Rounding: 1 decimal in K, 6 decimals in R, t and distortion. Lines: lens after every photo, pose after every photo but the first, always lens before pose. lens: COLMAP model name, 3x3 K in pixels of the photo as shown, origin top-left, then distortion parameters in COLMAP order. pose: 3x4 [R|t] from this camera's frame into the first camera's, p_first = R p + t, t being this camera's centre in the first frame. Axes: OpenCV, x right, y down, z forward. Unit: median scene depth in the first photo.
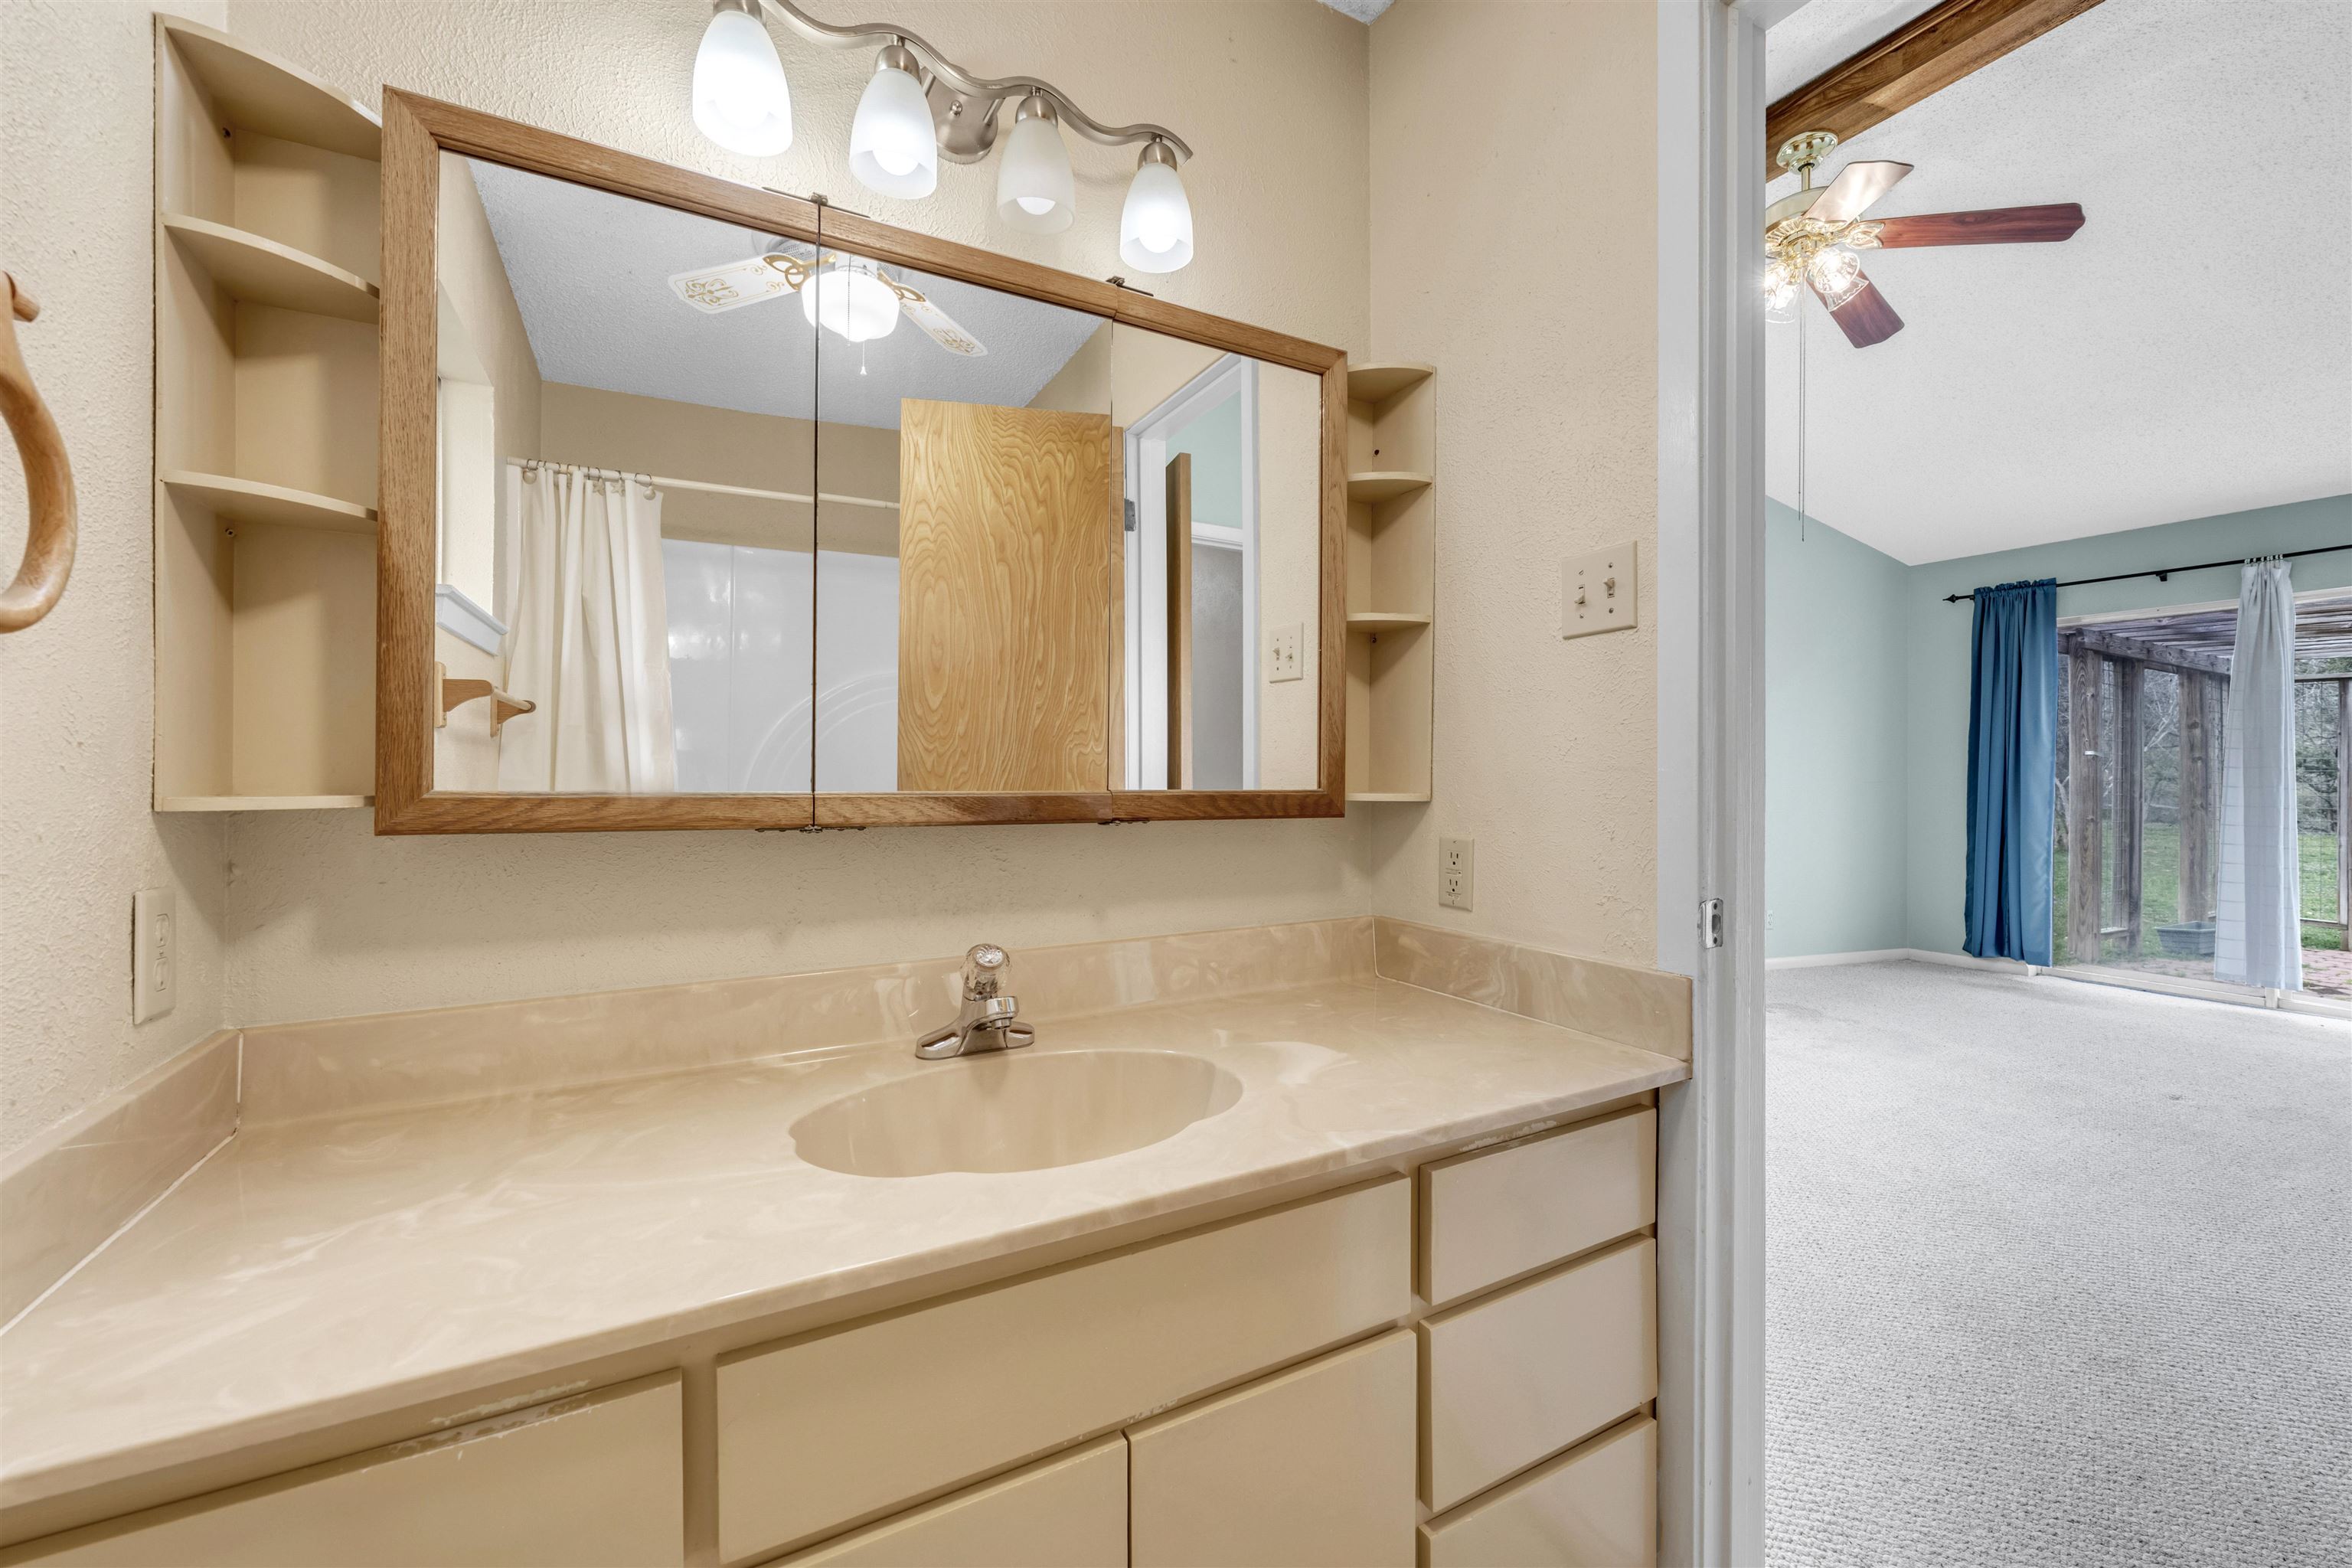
lens RADIAL K [[933.4, 0, 1179.0], [0, 933.4, 774.1], [0, 0, 1]] dist [0.001192, 0.000818]
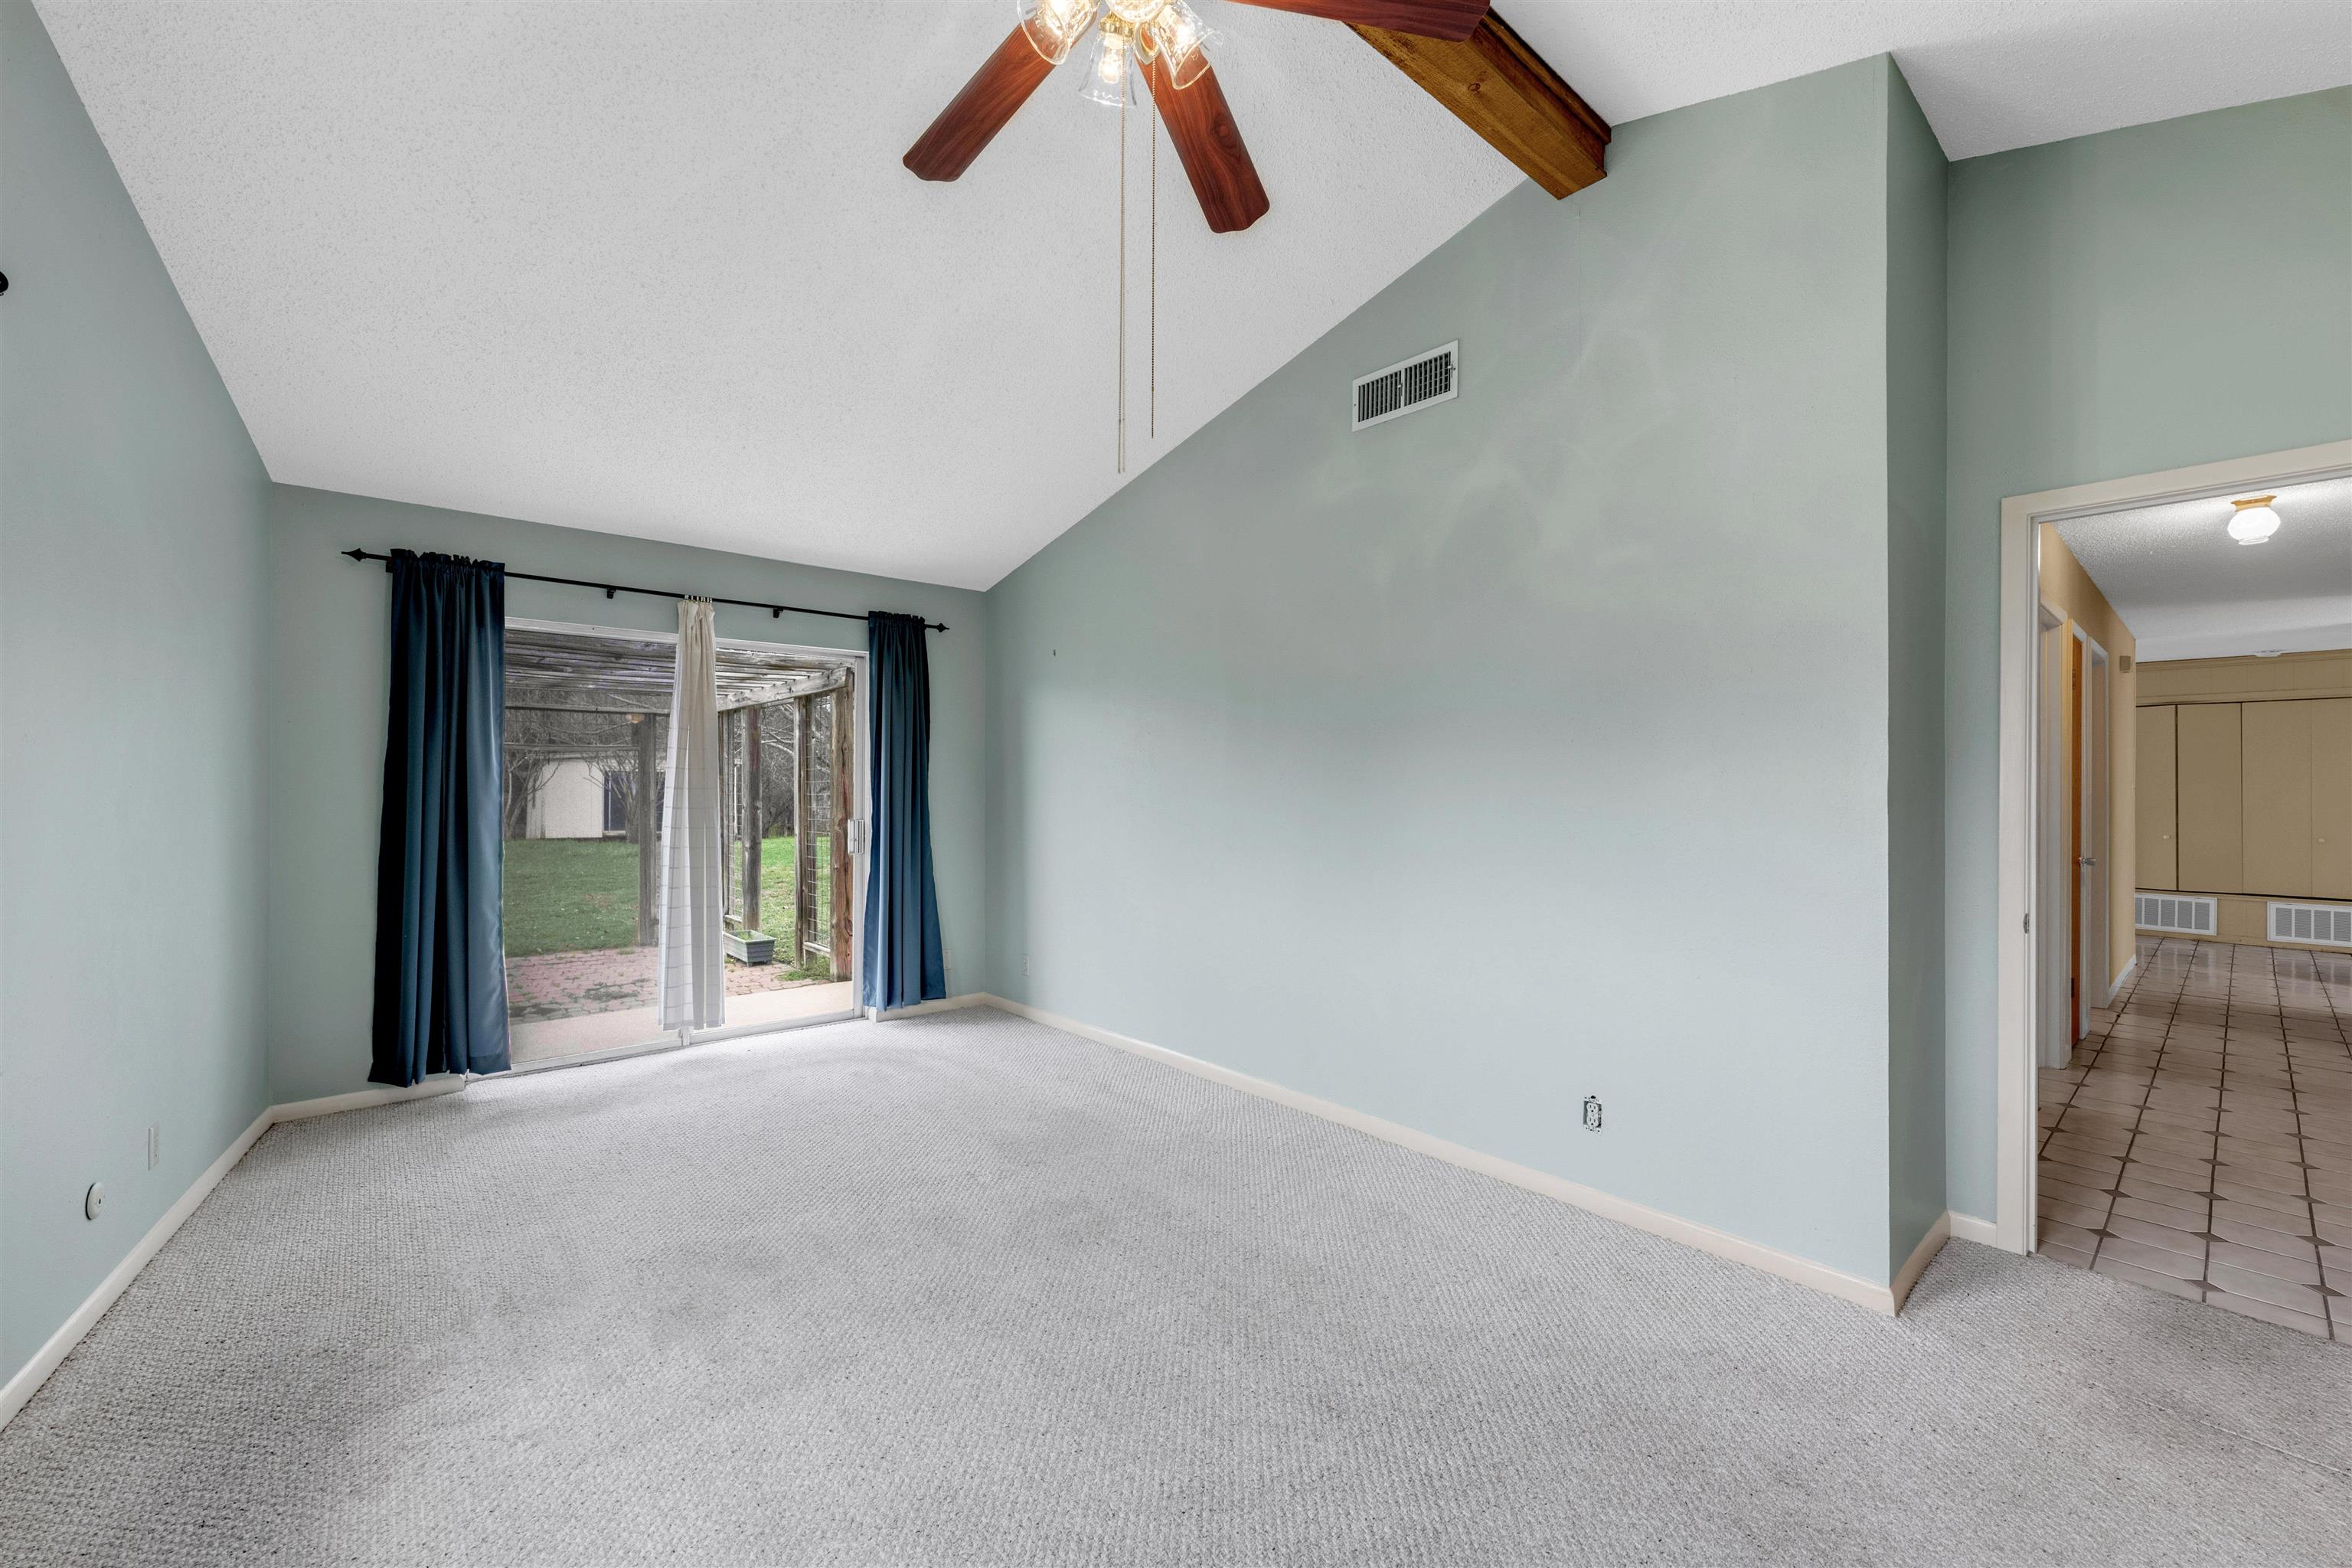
lens RADIAL K [[947.3, 0, 1169.8], [0, 947.3, 787.8], [0, 0, 1]] dist [-0.000759, 0.000164]
pose [[-0.199328, -0.011181, 0.979869, 0.059000], [-0.007007, 0.999926, 0.009985, -0.035152], [-0.979908, -0.004876, -0.199391, 0.592797]]
